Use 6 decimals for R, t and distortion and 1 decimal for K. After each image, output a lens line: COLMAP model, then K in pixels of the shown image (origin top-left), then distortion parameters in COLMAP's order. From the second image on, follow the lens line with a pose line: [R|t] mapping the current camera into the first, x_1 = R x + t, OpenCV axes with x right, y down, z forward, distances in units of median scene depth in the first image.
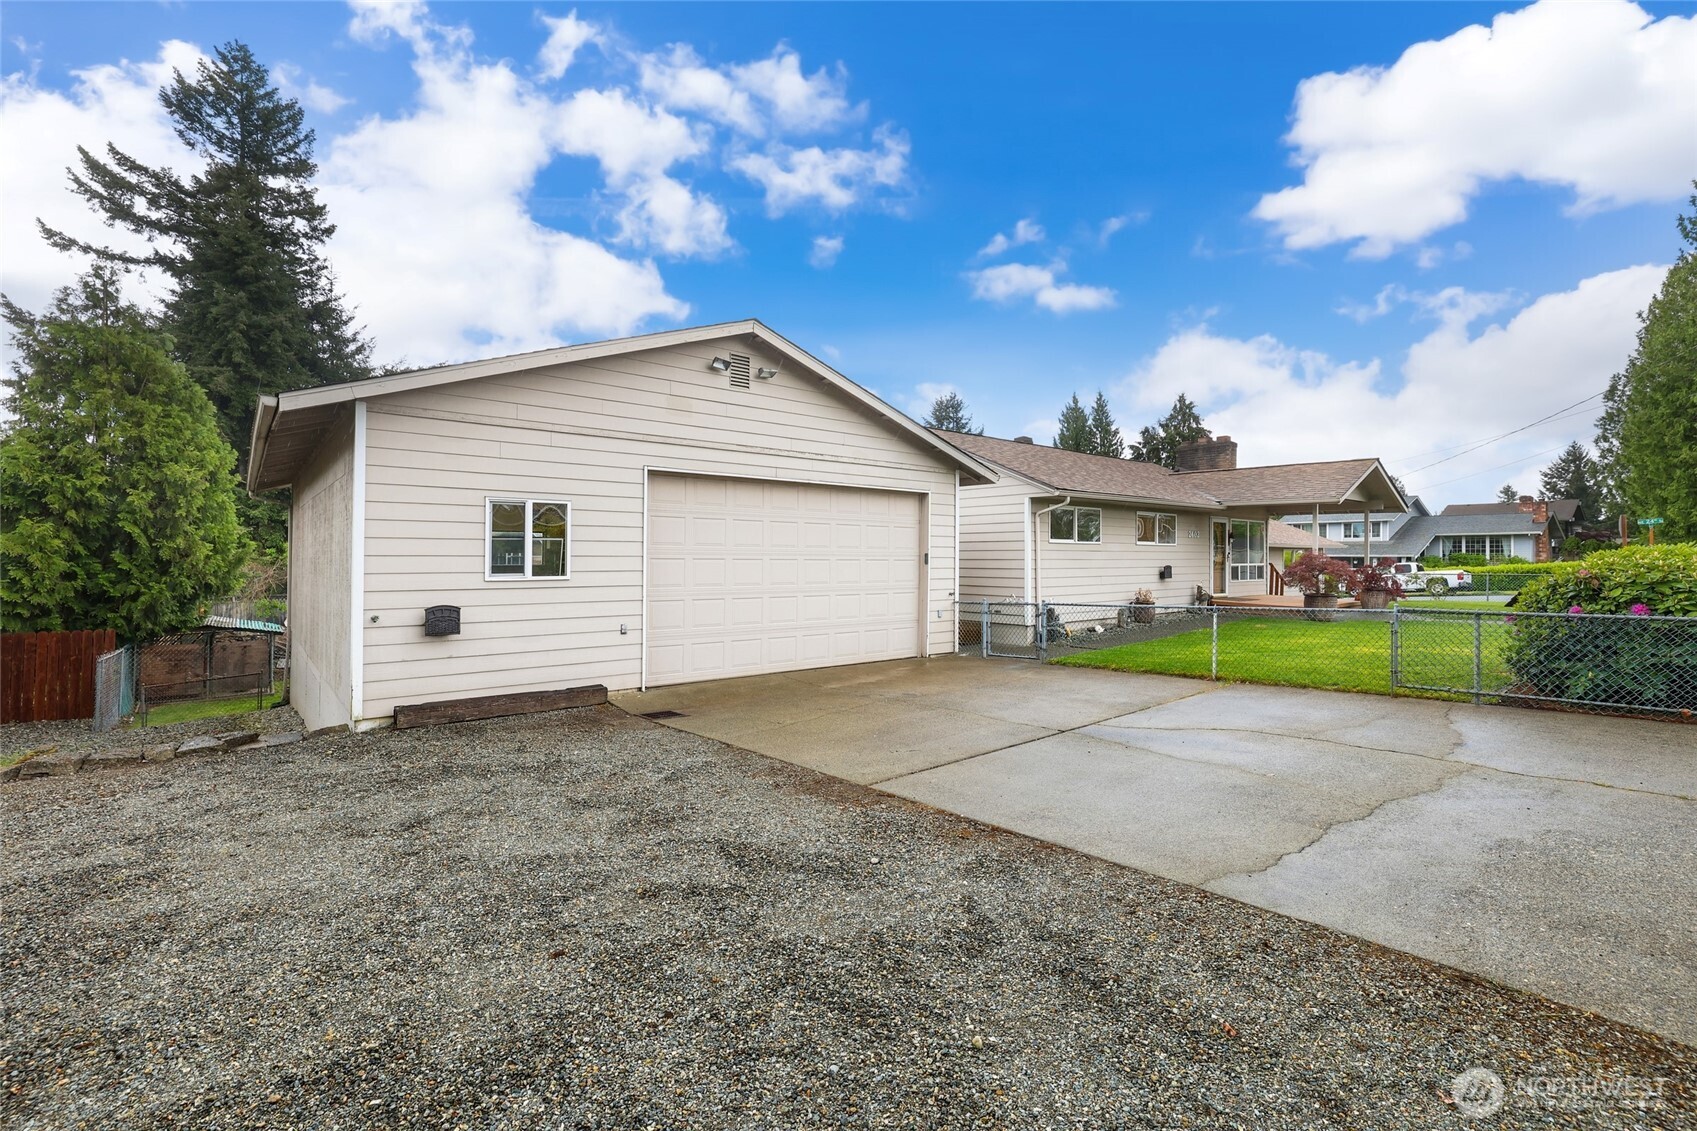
lens RADIAL K [[794.5, 0, 853.9], [0, 794.5, 563.9], [0, 0, 1]] dist [0.000063, 0.012635]
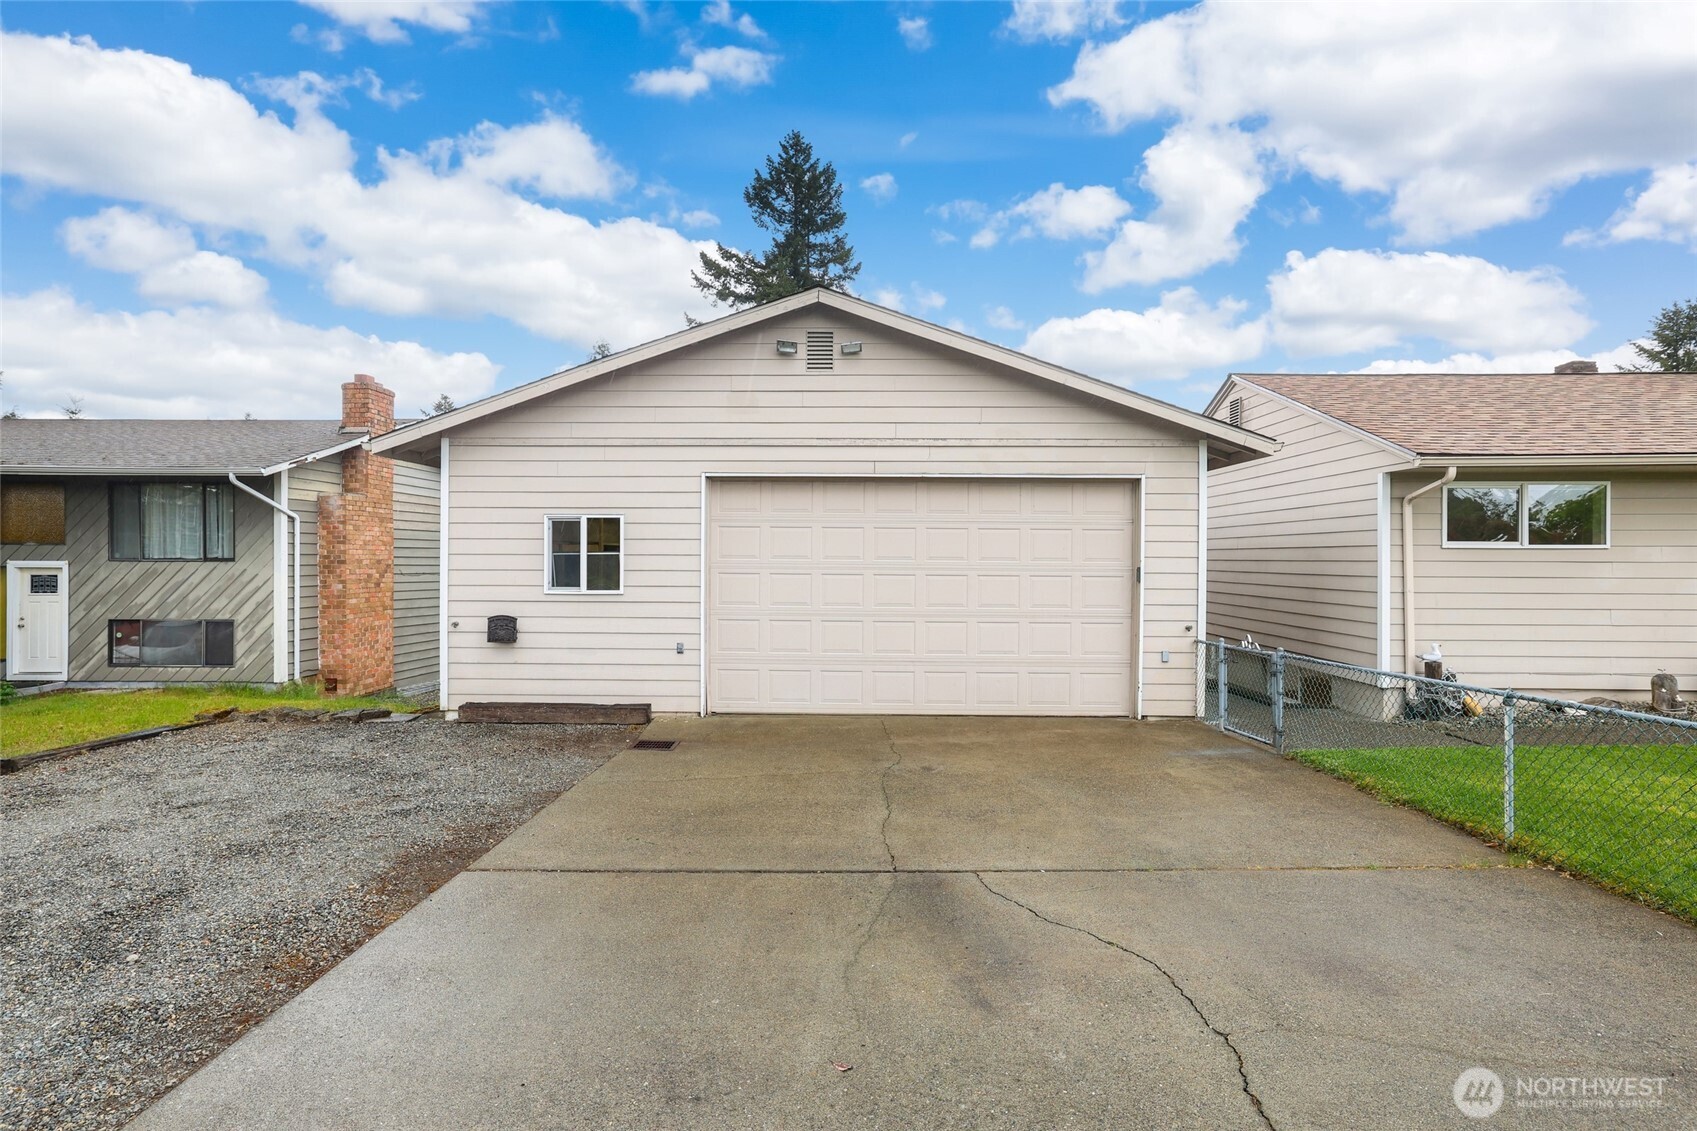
lens RADIAL K [[861.5, 0, 847.2], [0, 861.5, 557.5], [0, 0, 1]] dist [-0.006338, 0.008087]
pose [[0.736830, 0.001457, -0.676076, 0.514820], [-0.007164, 0.999958, -0.005653, -0.019329], [0.676040, 0.009009, 0.736810, 0.361873]]
